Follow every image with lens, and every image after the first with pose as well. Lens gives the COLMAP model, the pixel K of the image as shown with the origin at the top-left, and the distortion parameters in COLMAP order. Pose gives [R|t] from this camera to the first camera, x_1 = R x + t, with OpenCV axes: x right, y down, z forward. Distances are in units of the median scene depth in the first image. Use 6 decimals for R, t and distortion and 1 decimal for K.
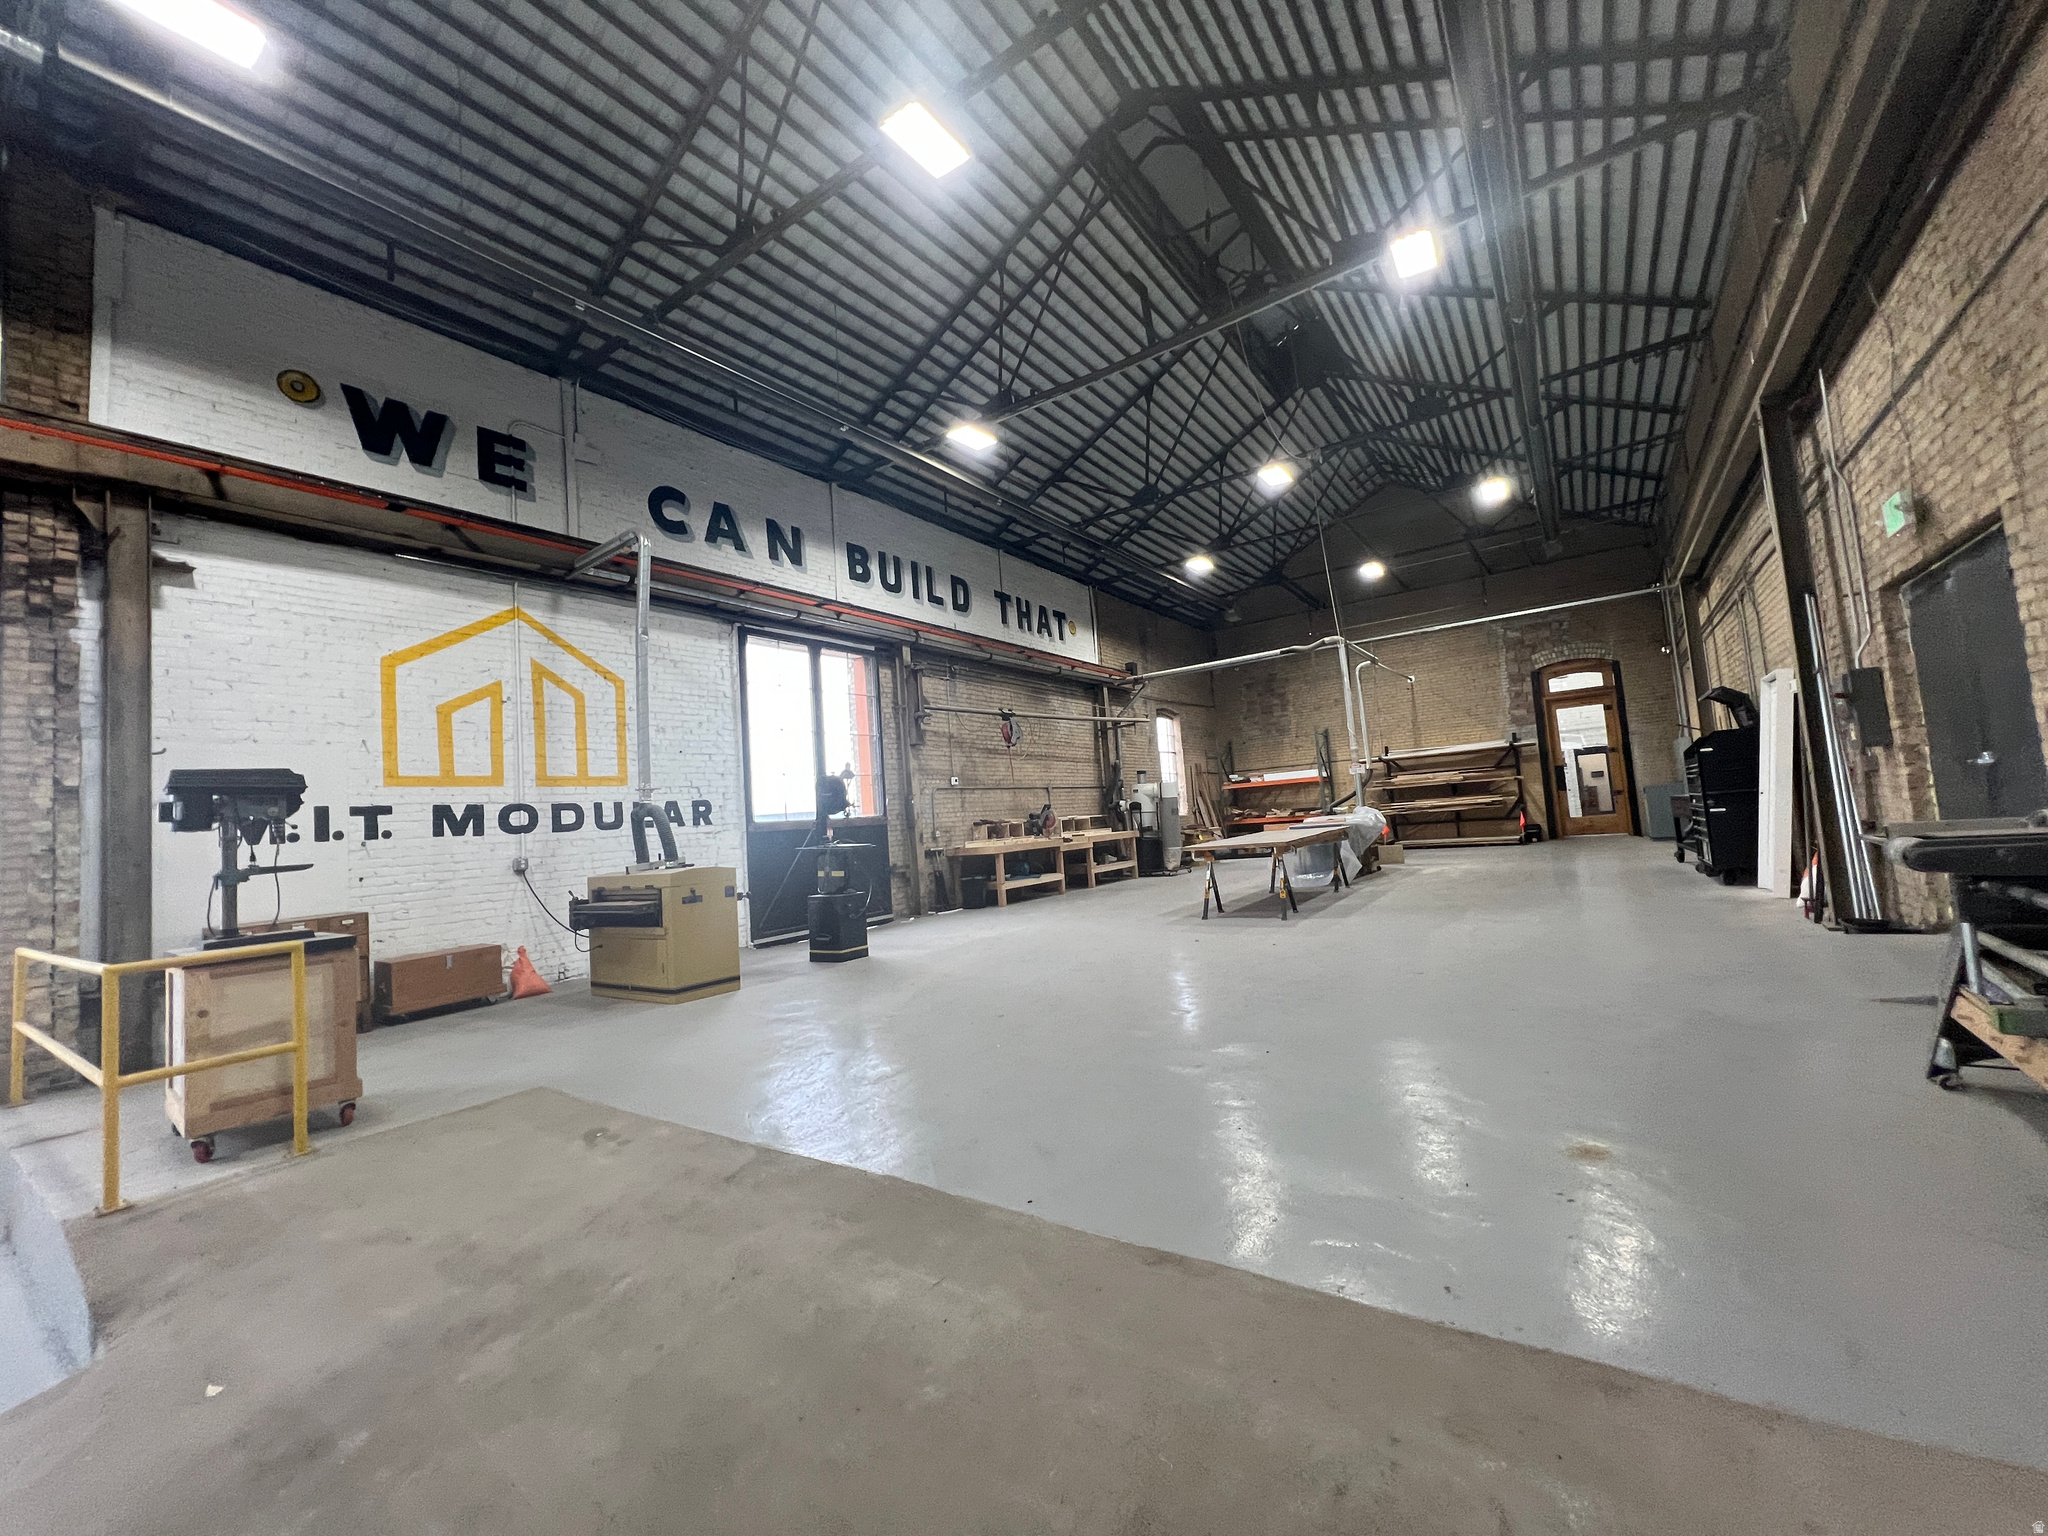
lens RADIAL K [[811.6, 0, 1023.1], [0, 811.6, 763.2], [0, 0, 1]] dist [-0.010586, -0.000042]
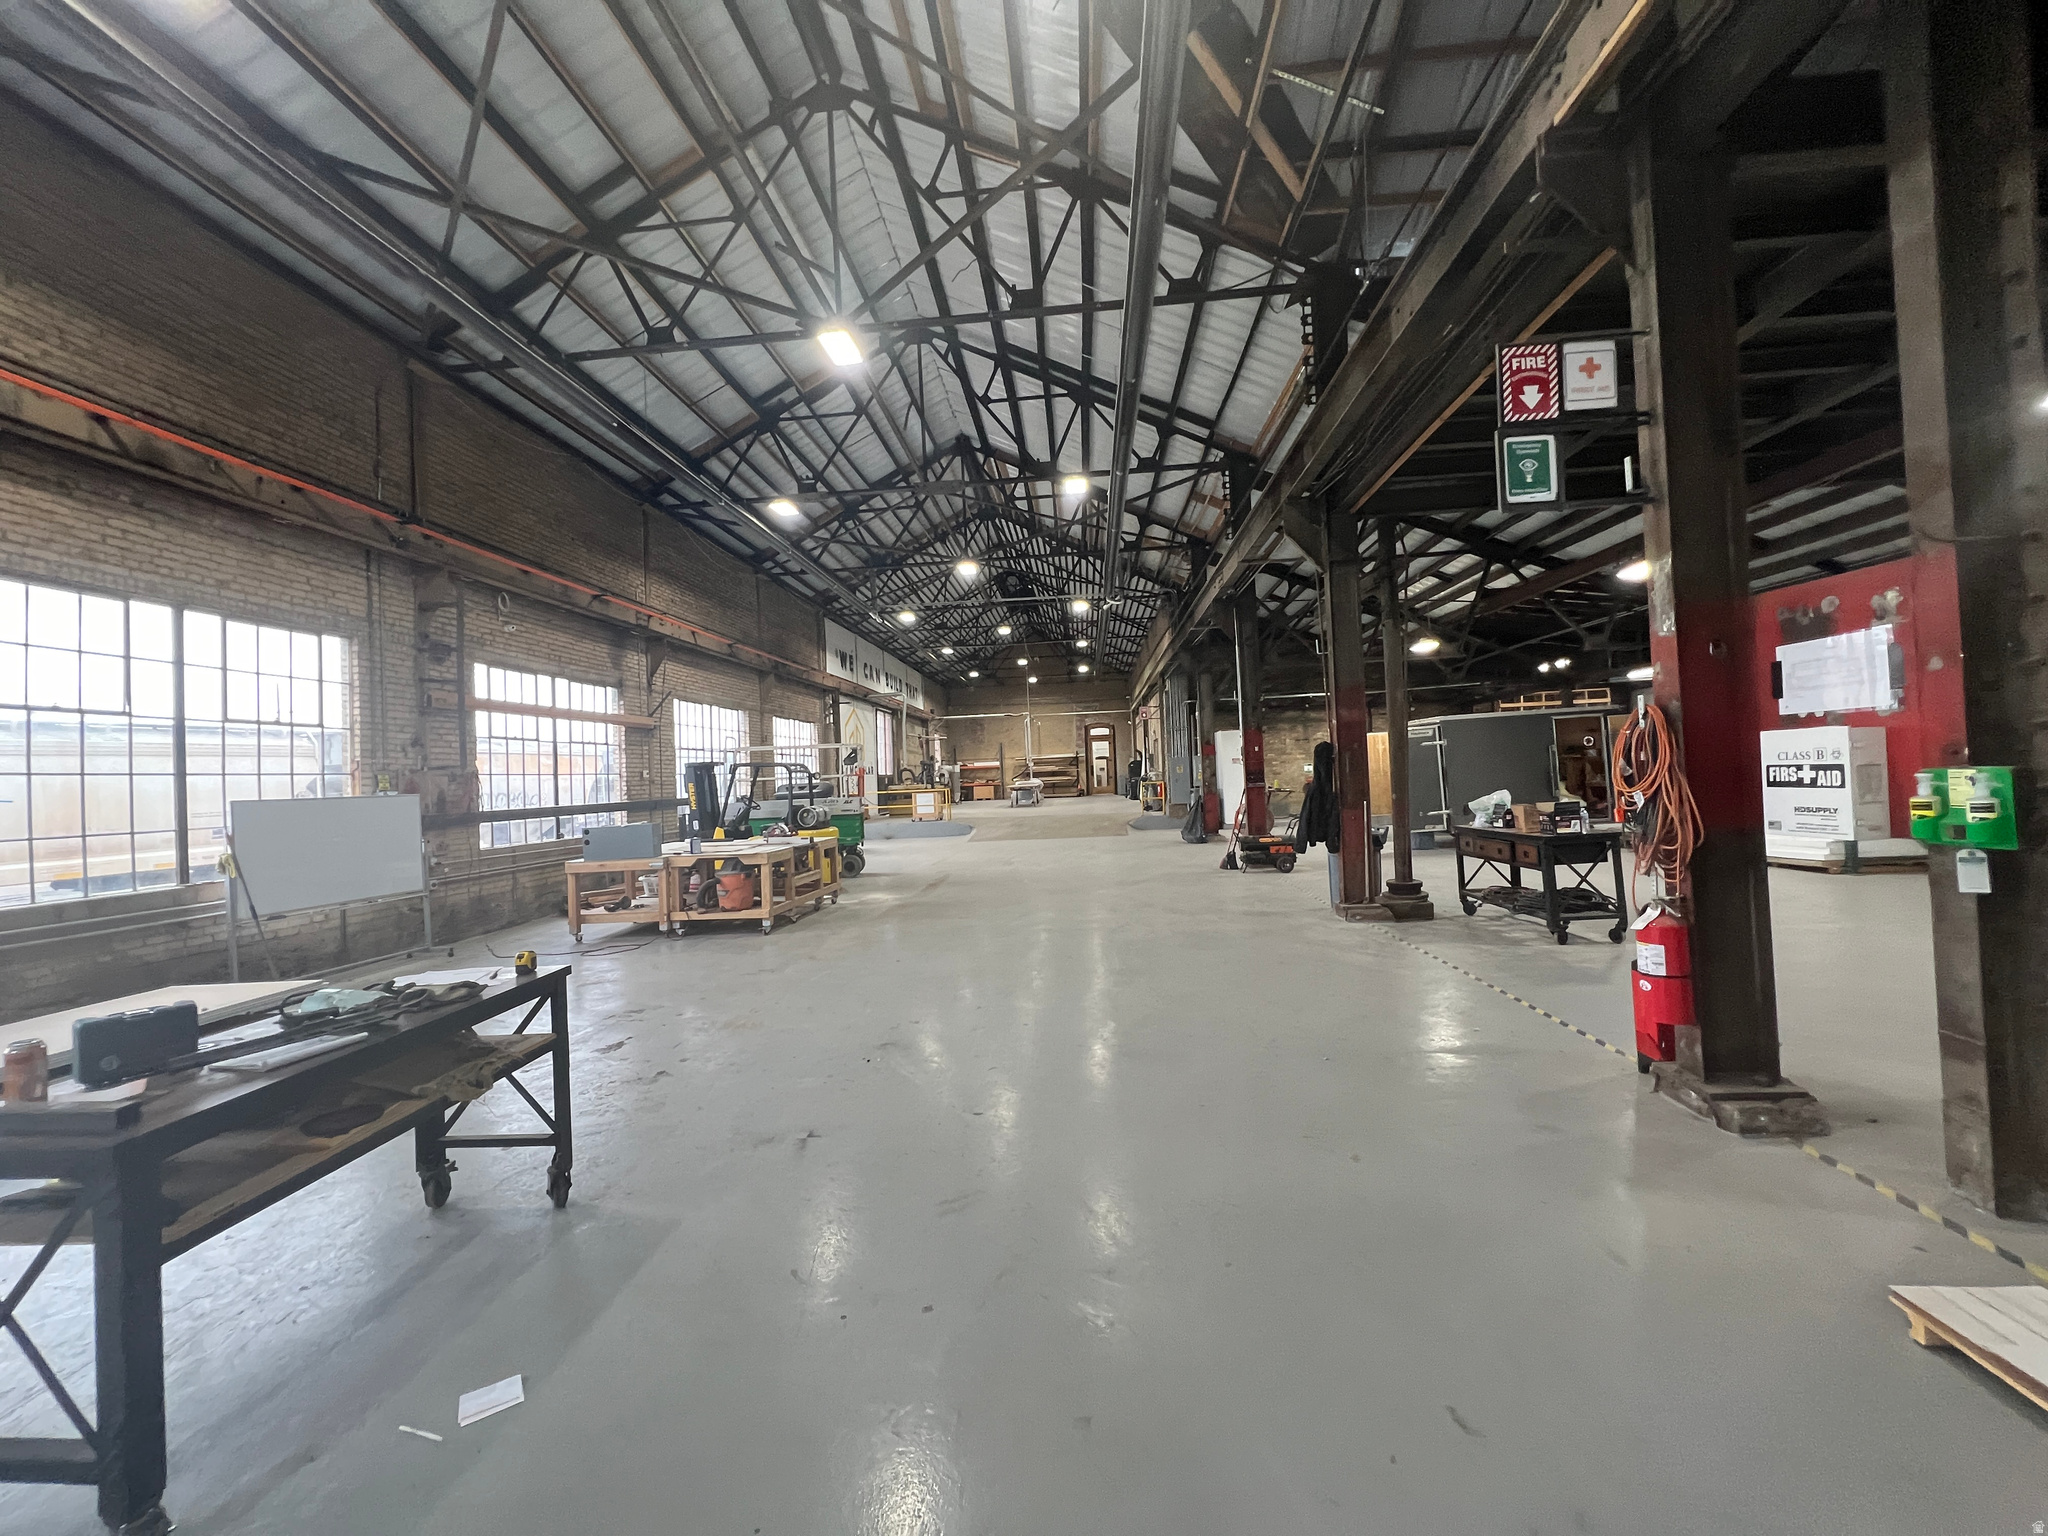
lens RADIAL K [[811.6, 0, 1023.9], [0, 811.6, 760.2], [0, 0, 1]] dist [-0.010586, -0.000042]
pose [[0.862161, 0.051026, 0.504059, -0.741382], [-0.066019, 0.997747, 0.011920, -0.028304], [-0.502315, -0.043555, 0.863587, -1.001561]]
